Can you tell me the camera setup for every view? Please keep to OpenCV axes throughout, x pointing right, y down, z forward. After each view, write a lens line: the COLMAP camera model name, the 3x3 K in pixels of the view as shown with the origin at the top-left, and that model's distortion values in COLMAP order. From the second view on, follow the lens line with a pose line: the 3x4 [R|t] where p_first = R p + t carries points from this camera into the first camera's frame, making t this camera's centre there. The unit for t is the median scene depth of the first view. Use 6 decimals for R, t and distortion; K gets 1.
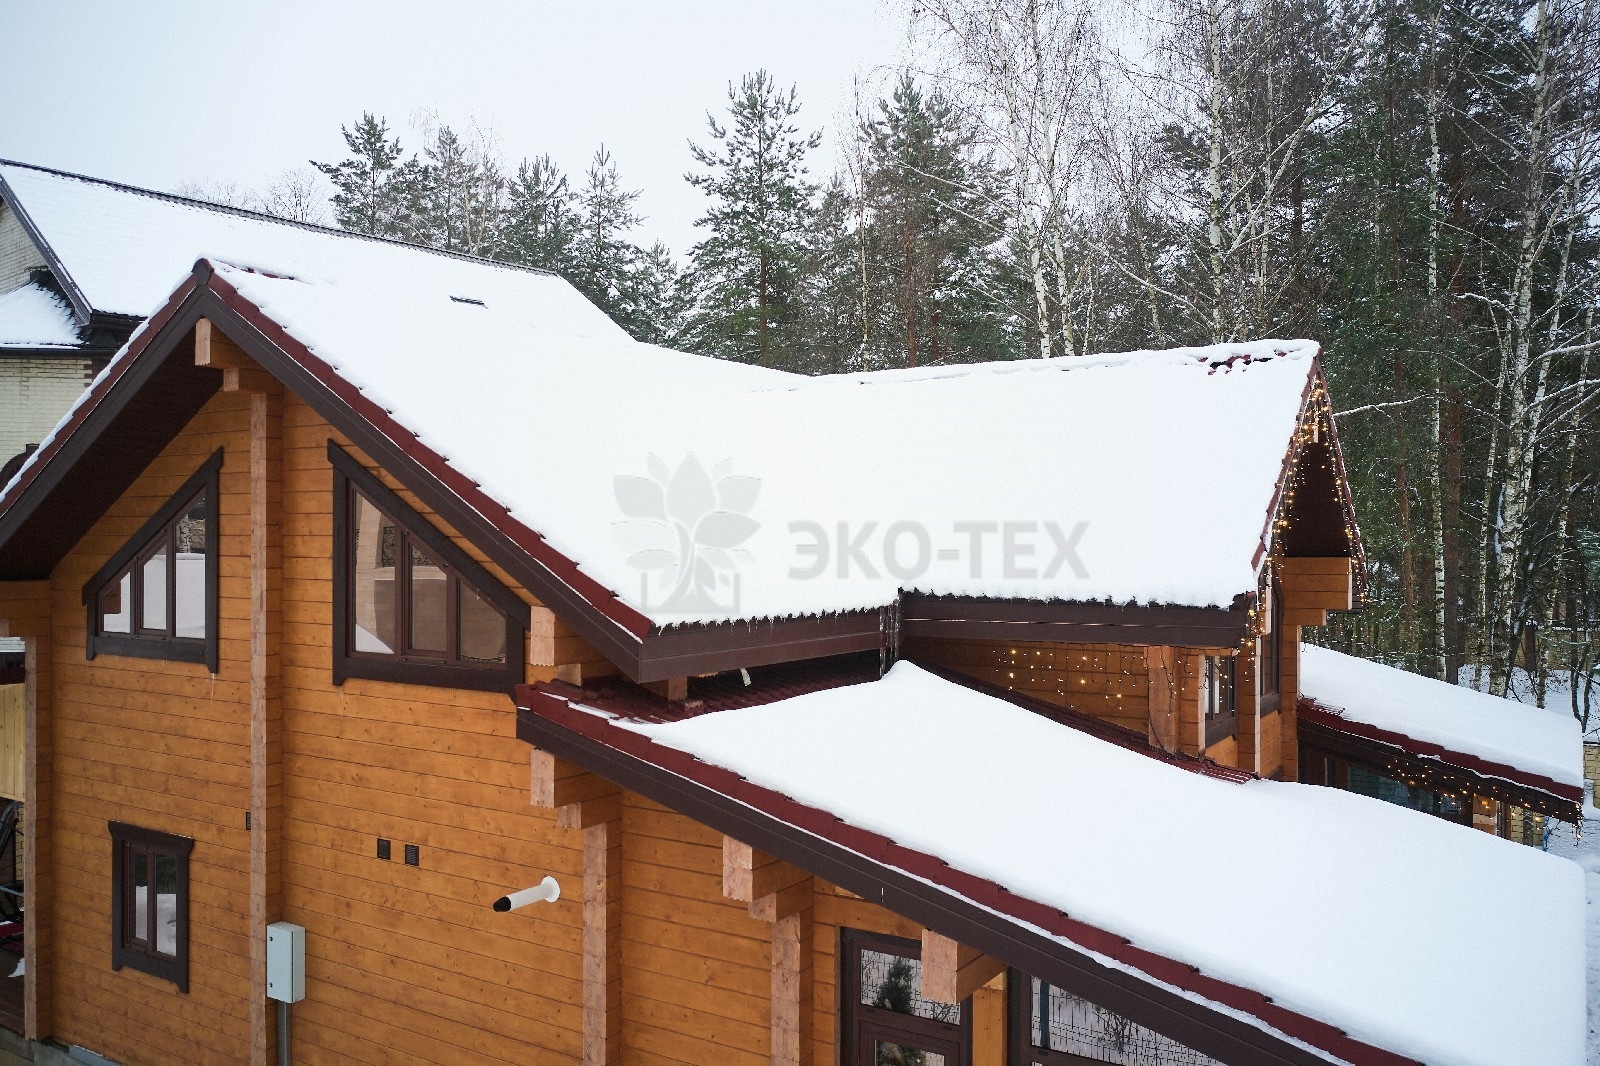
lens RADIAL K [[1285.2, 0, 800.0], [0, 1285.2, 533.0], [0, 0, 1]] dist [-0.010784, 0.000261]
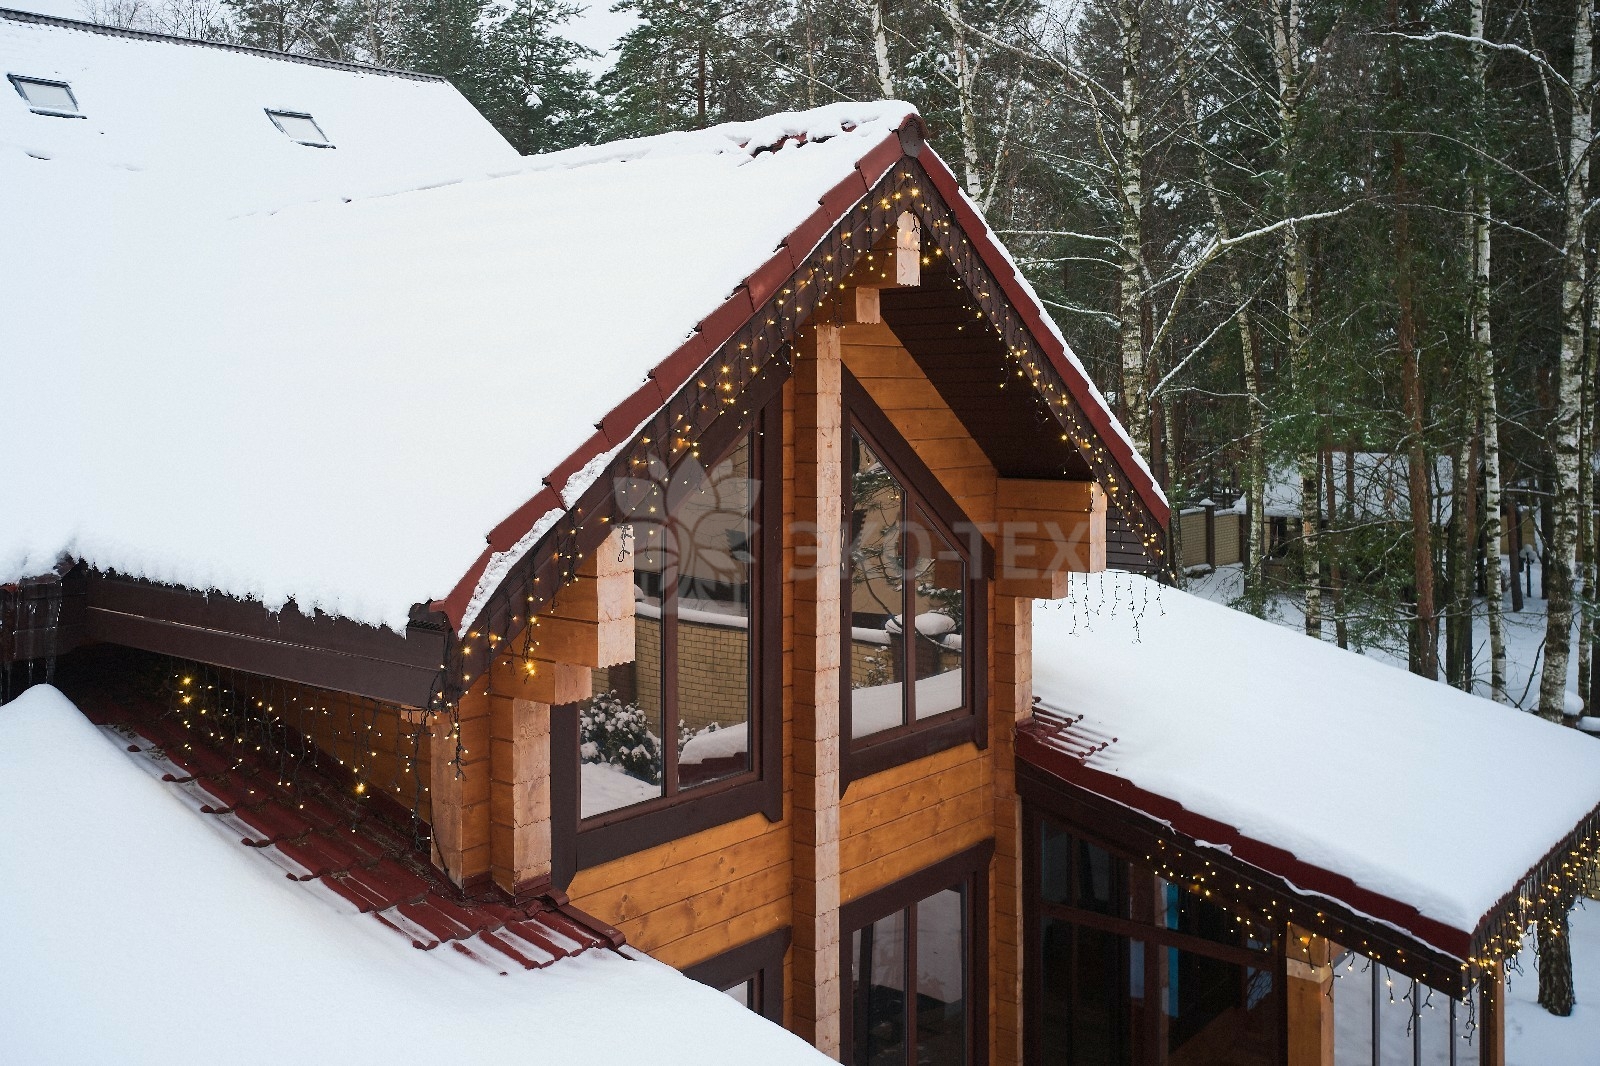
lens RADIAL K [[1453.0, 0, 799.1], [0, 1453.0, 367.2], [0, 0, 1]] dist [-0.005792, -0.003674]
pose [[0.986173, -0.005691, -0.165621, 0.596459], [0.003802, 0.999924, -0.011723, -0.037519], [0.165675, 0.010931, 0.986120, 0.493948]]
